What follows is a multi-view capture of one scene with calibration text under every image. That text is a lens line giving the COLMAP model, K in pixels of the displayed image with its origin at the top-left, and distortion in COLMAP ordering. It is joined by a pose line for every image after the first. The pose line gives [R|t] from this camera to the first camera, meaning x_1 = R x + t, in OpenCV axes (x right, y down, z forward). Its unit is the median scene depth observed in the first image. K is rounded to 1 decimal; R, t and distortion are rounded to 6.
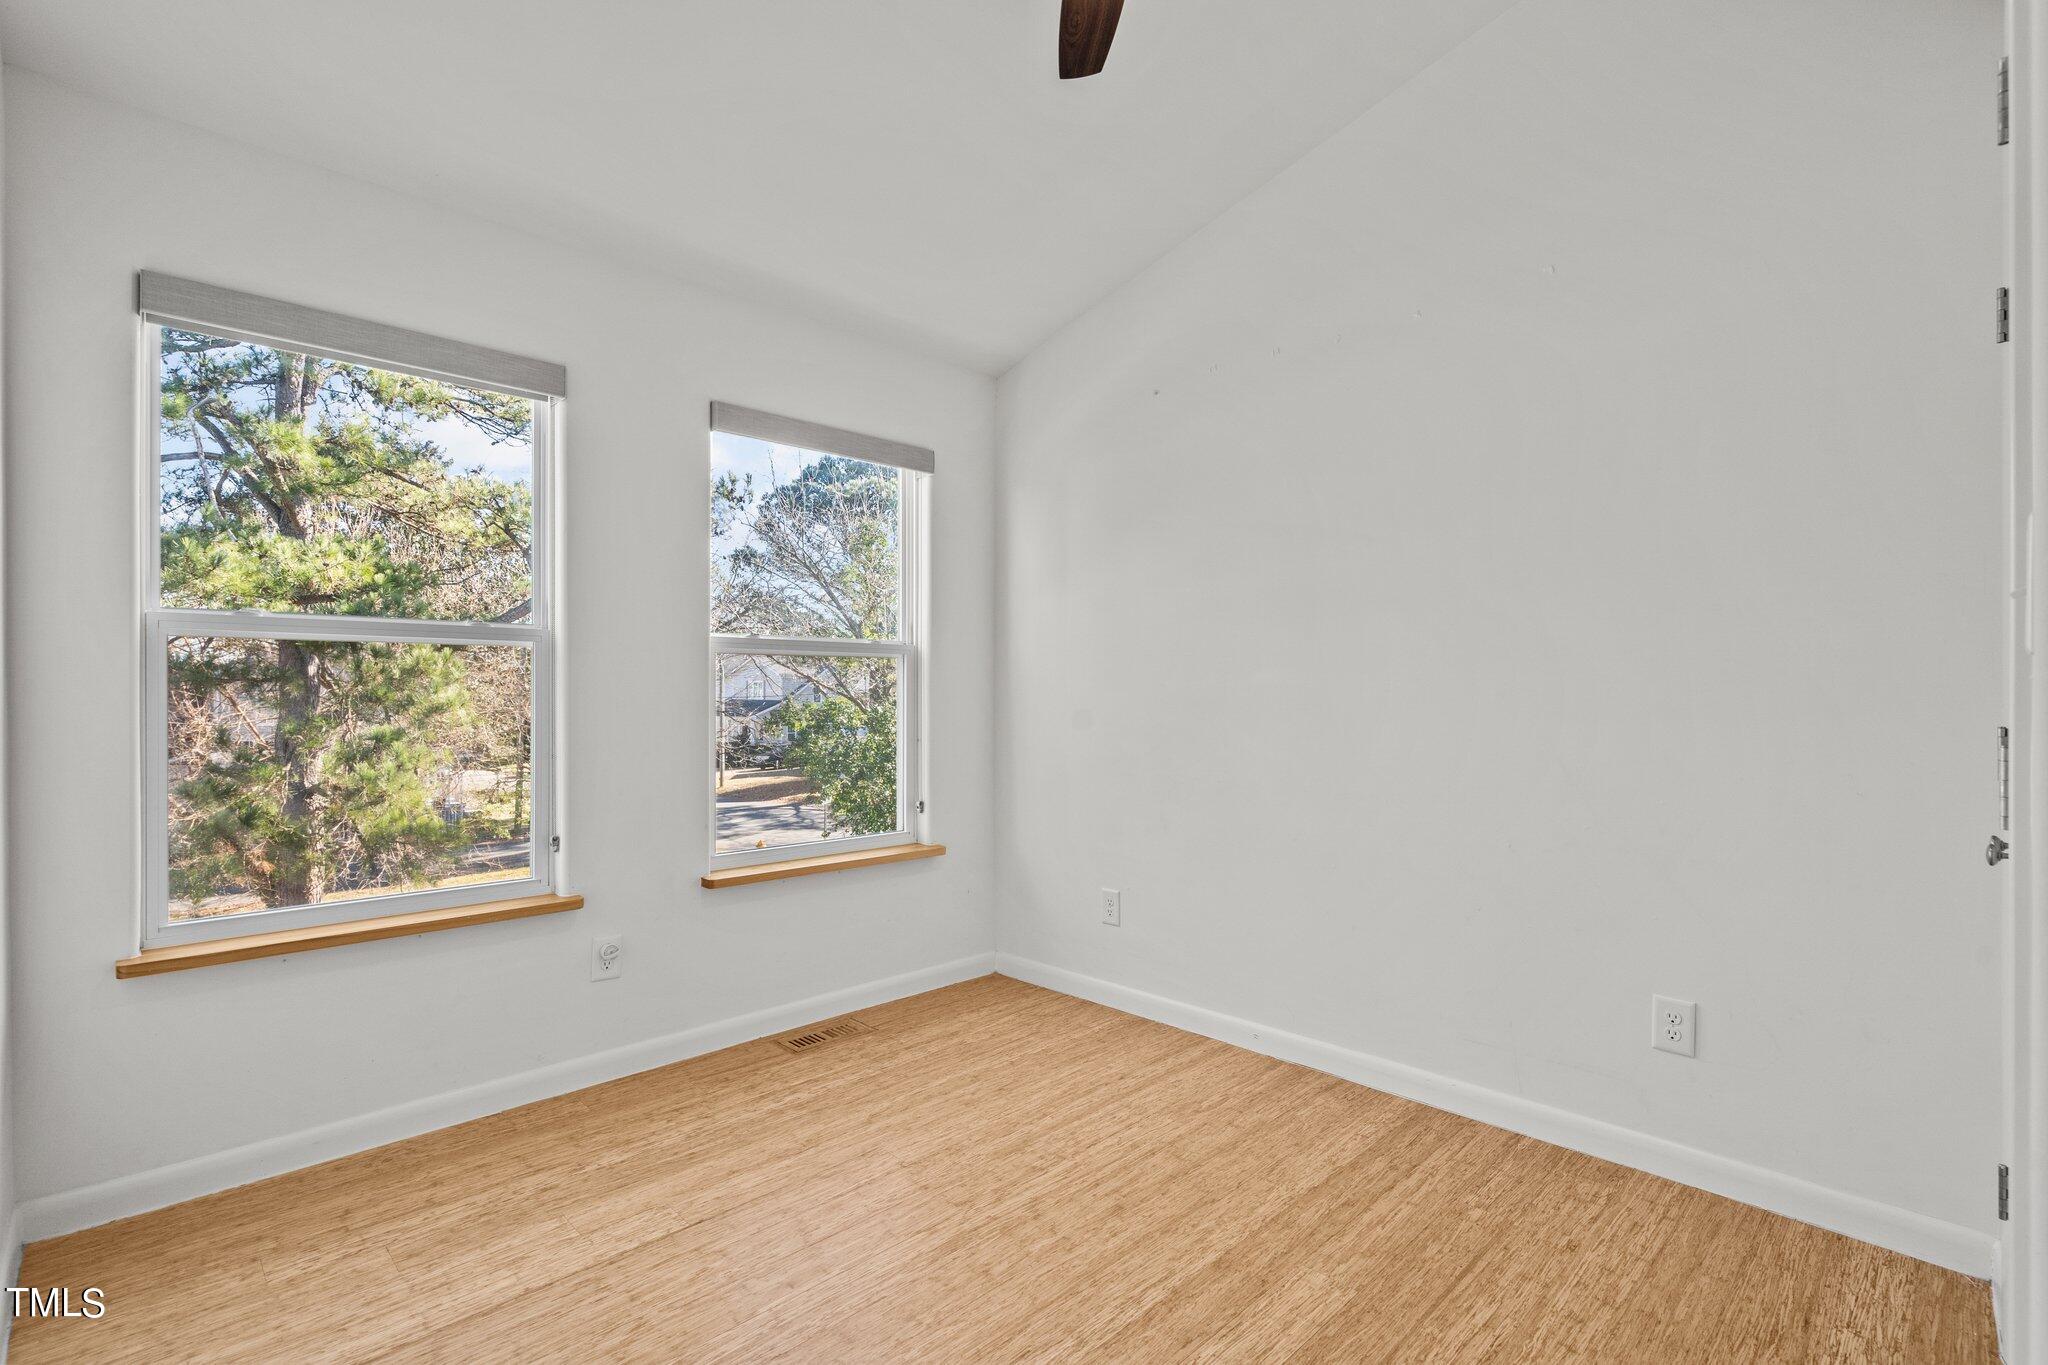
lens RADIAL K [[944.2, 0, 1031.4], [0, 944.2, 682.5], [0, 0, 1]] dist [0.000007, -0.000052]
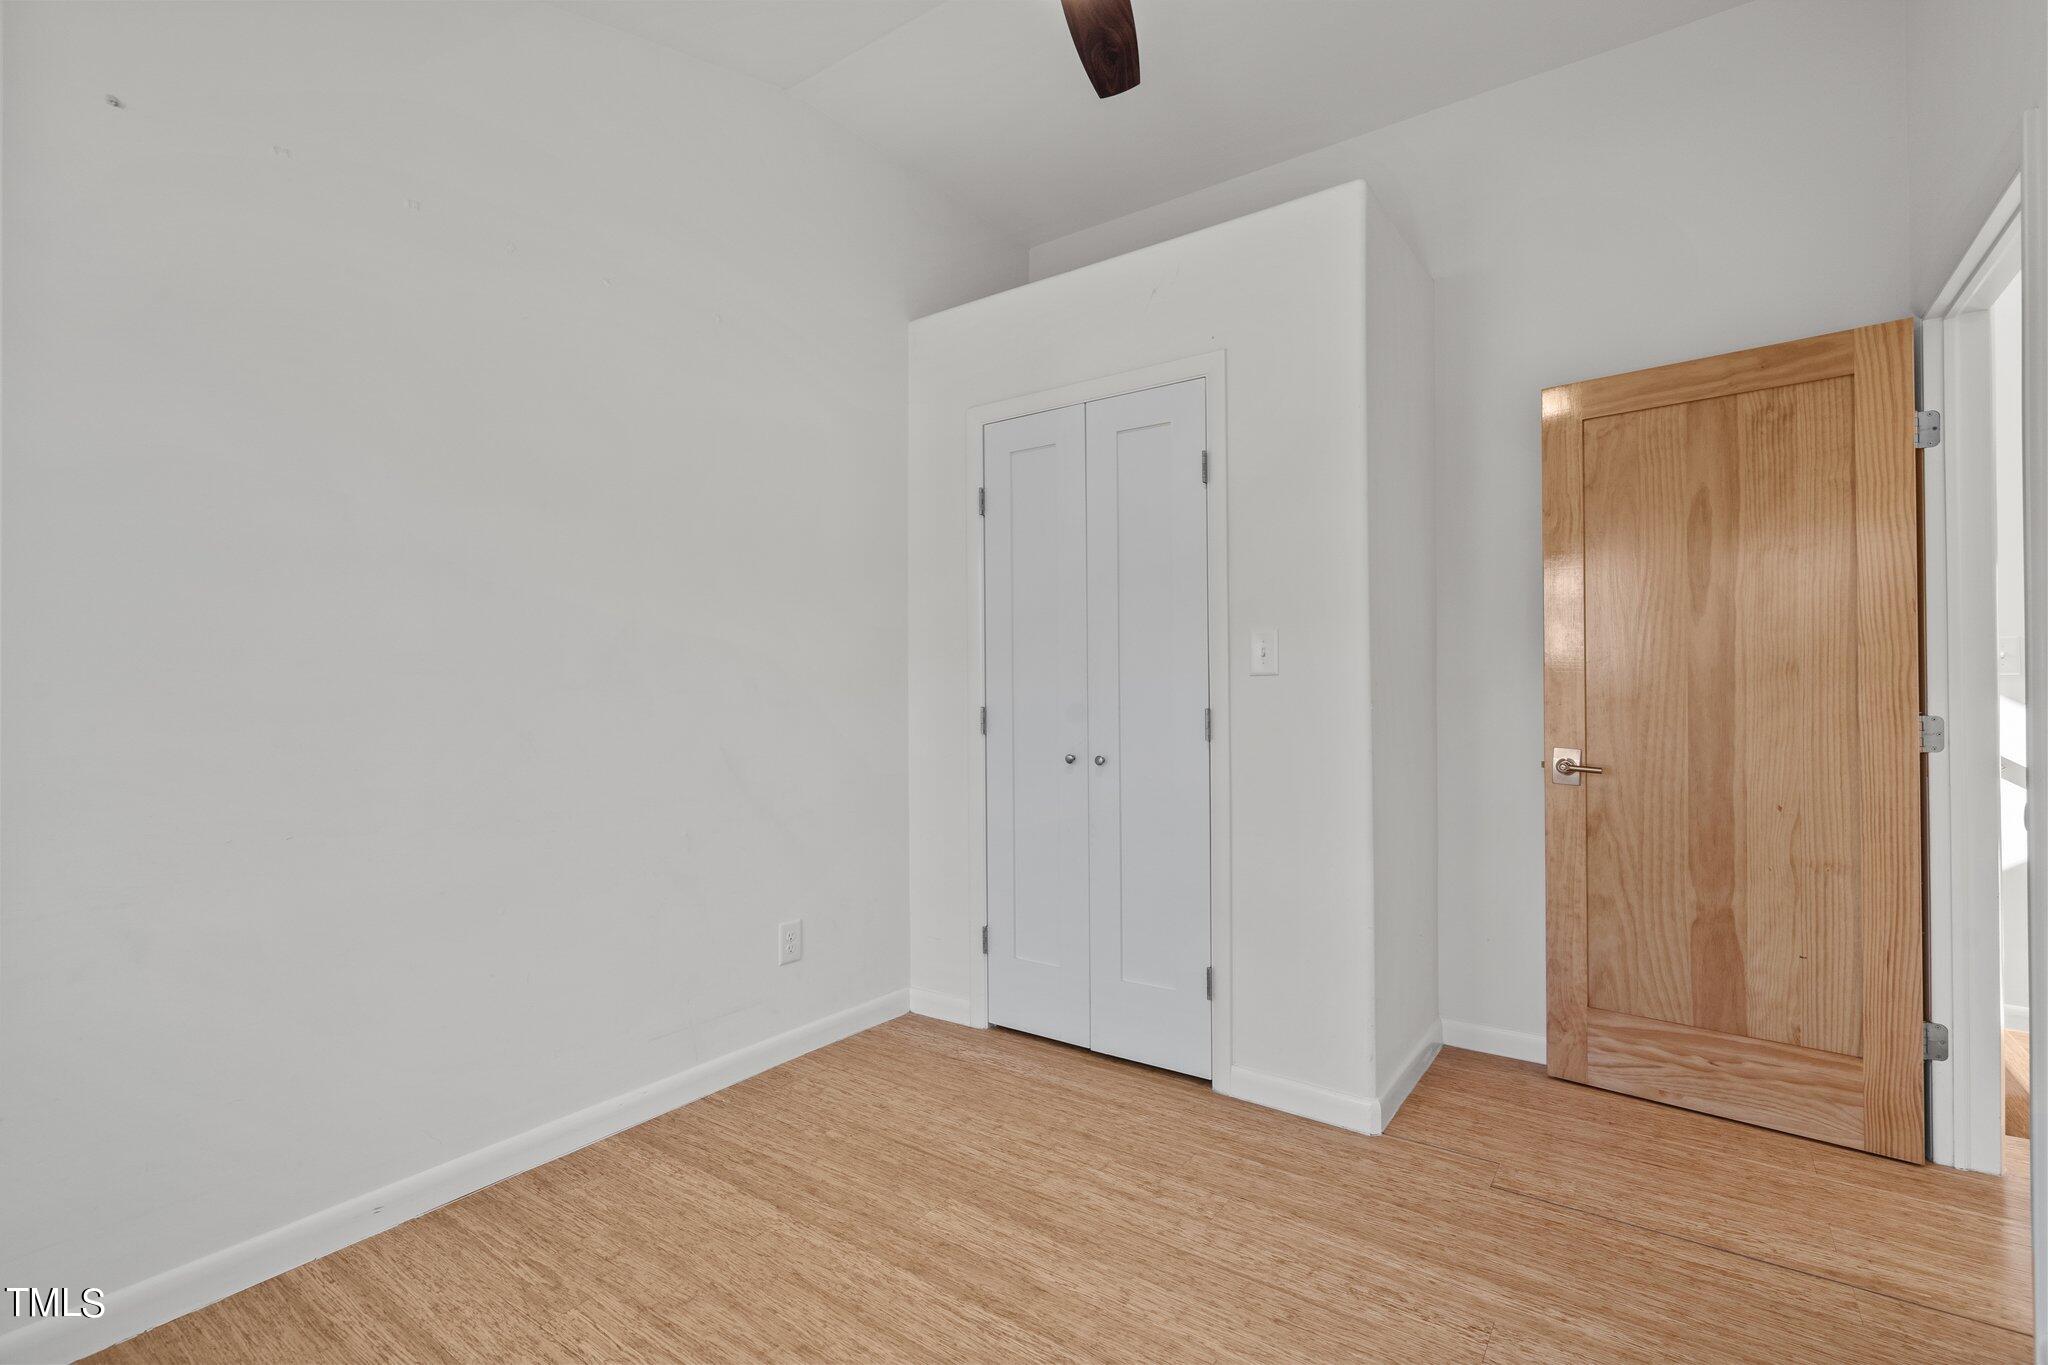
lens RADIAL K [[944.2, 0, 1031.4], [0, 944.2, 682.5], [0, 0, 1]] dist [0.000007, -0.000052]
pose [[-0.193144, 0.011658, 0.981101, -0.673919], [-0.005851, 0.999898, -0.013034, 0.017939], [-0.981153, -0.008258, -0.193056, 0.921303]]
